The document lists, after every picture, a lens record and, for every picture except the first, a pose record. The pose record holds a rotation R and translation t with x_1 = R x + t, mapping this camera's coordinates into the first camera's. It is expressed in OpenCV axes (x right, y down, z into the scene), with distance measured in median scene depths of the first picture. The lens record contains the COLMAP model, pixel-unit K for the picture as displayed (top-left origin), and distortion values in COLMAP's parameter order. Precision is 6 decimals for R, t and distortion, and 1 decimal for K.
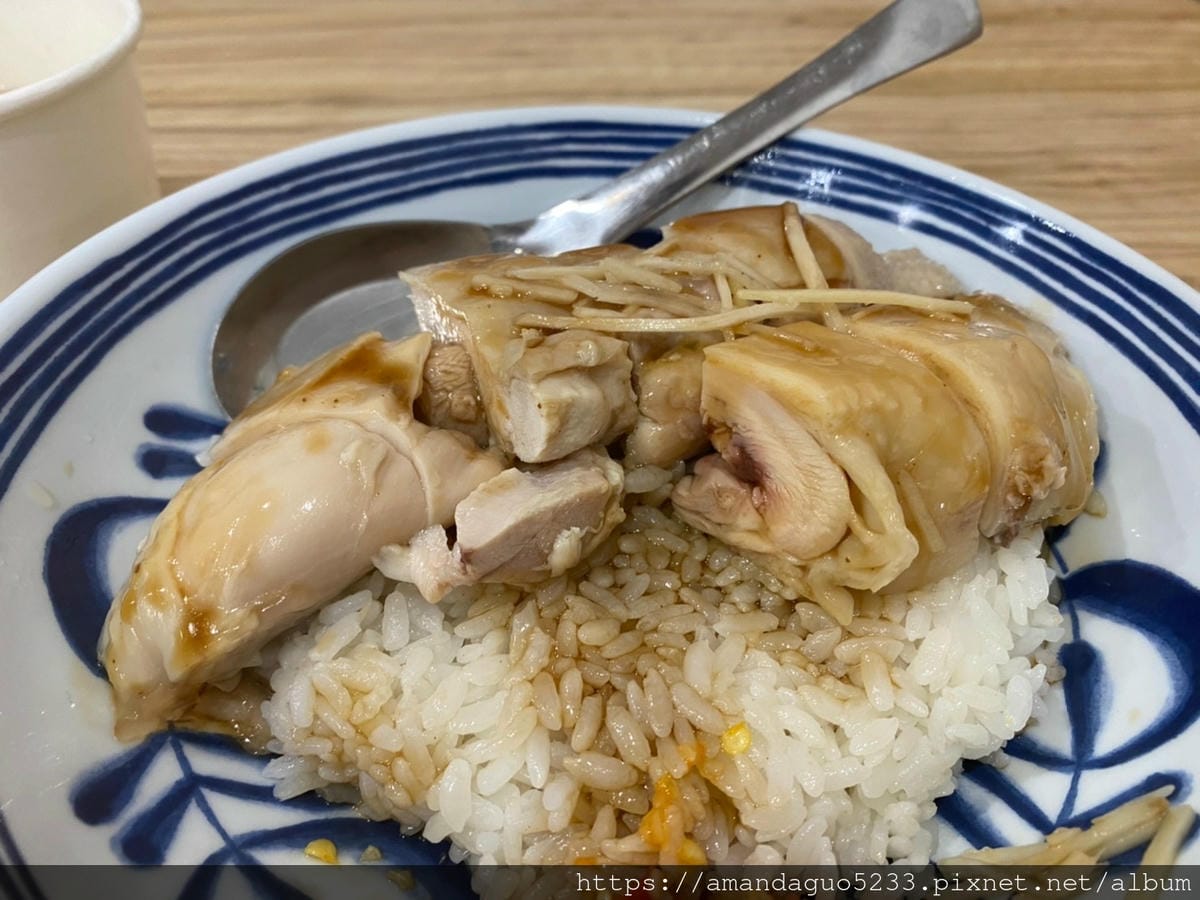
lens RADIAL K [[939.5, 0, 577.8], [0, 939.5, 464.4], [0, 0, 1]] dist [0.050757, -0.139966]
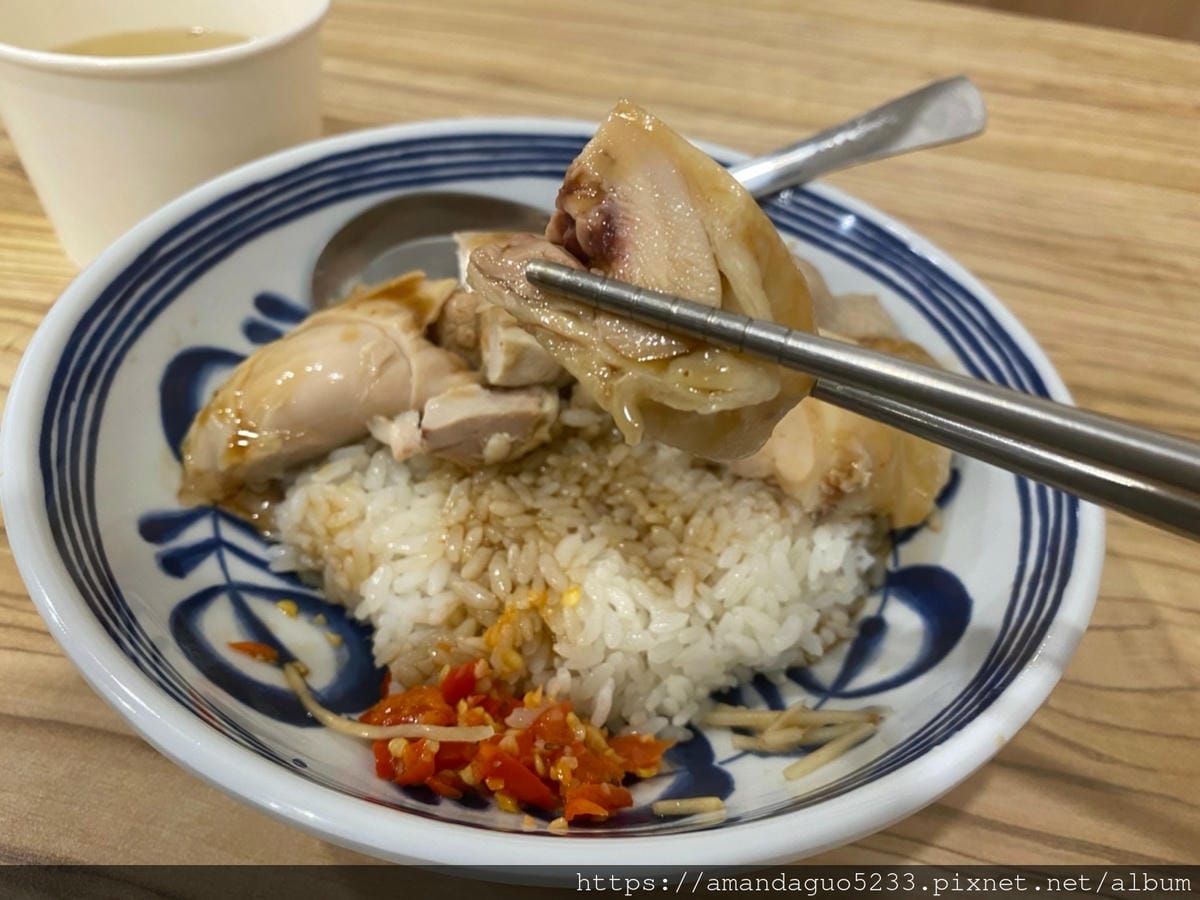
lens RADIAL K [[938.3, 0, 583.3], [0, 938.3, 446.9], [0, 0, 1]] dist [0.062307, -0.142017]
pose [[0.965171, 0.224940, -0.133593, 0.297597], [-0.224565, 0.974292, 0.018062, 0.035220], [0.134221, 0.012568, 0.990872, -0.377861]]
